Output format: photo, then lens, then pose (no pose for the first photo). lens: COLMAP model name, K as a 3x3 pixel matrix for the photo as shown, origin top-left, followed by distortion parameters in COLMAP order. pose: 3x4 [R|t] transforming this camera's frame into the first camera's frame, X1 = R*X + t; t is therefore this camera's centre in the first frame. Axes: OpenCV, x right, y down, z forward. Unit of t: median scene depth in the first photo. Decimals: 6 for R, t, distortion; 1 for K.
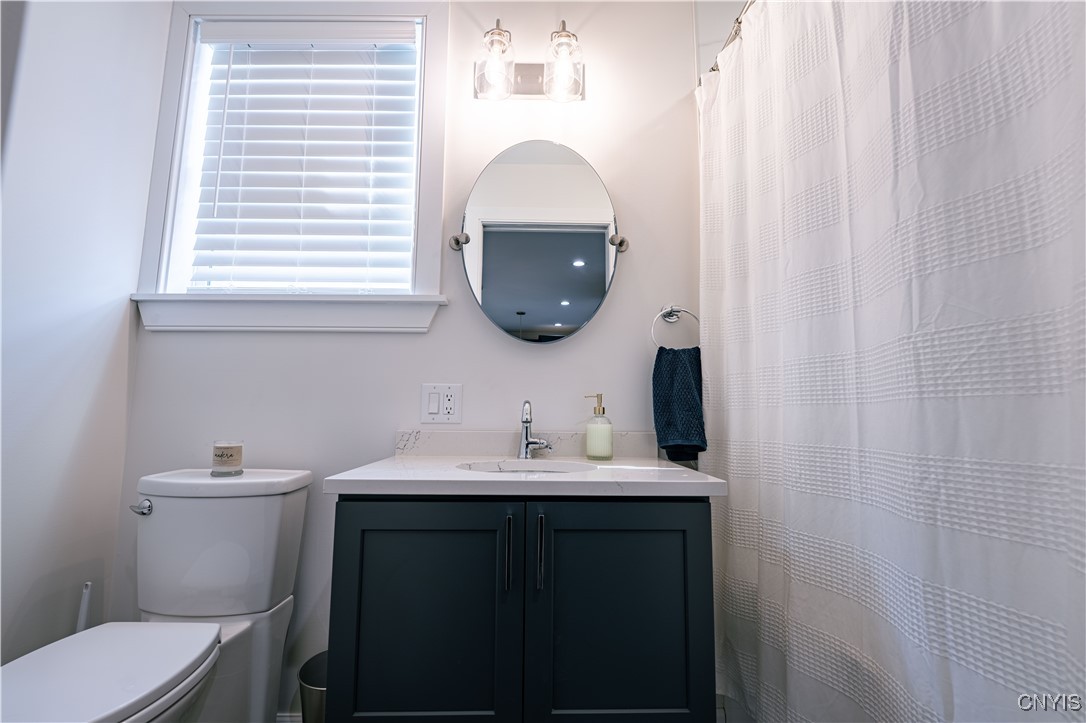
lens RADIAL K [[465.6, 0, 535.5], [0, 465.6, 344.9], [0, 0, 1]] dist [-0.001690, -0.000470]
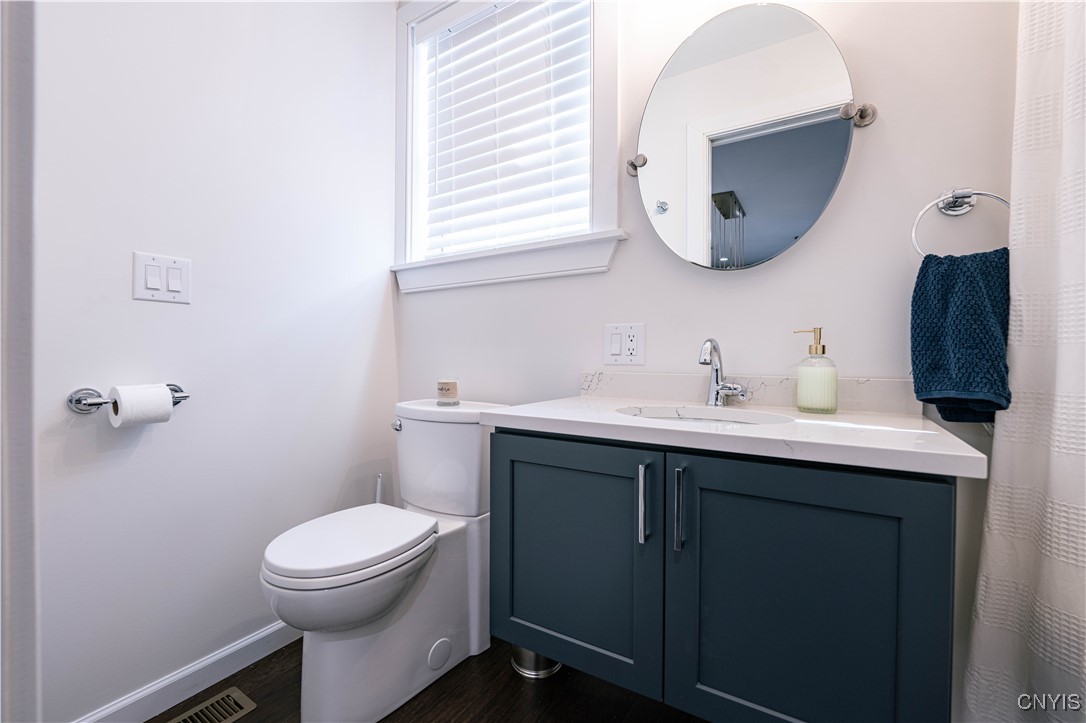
lens RADIAL K [[465.6, 0, 535.5], [0, 465.6, 344.9], [0, 0, 1]] dist [-0.001690, -0.000470]
pose [[0.821777, -0.019423, -0.569479, 0.191588], [0.086300, 0.992132, 0.090695, 0.024348], [0.563237, -0.123677, 0.816987, 0.116612]]
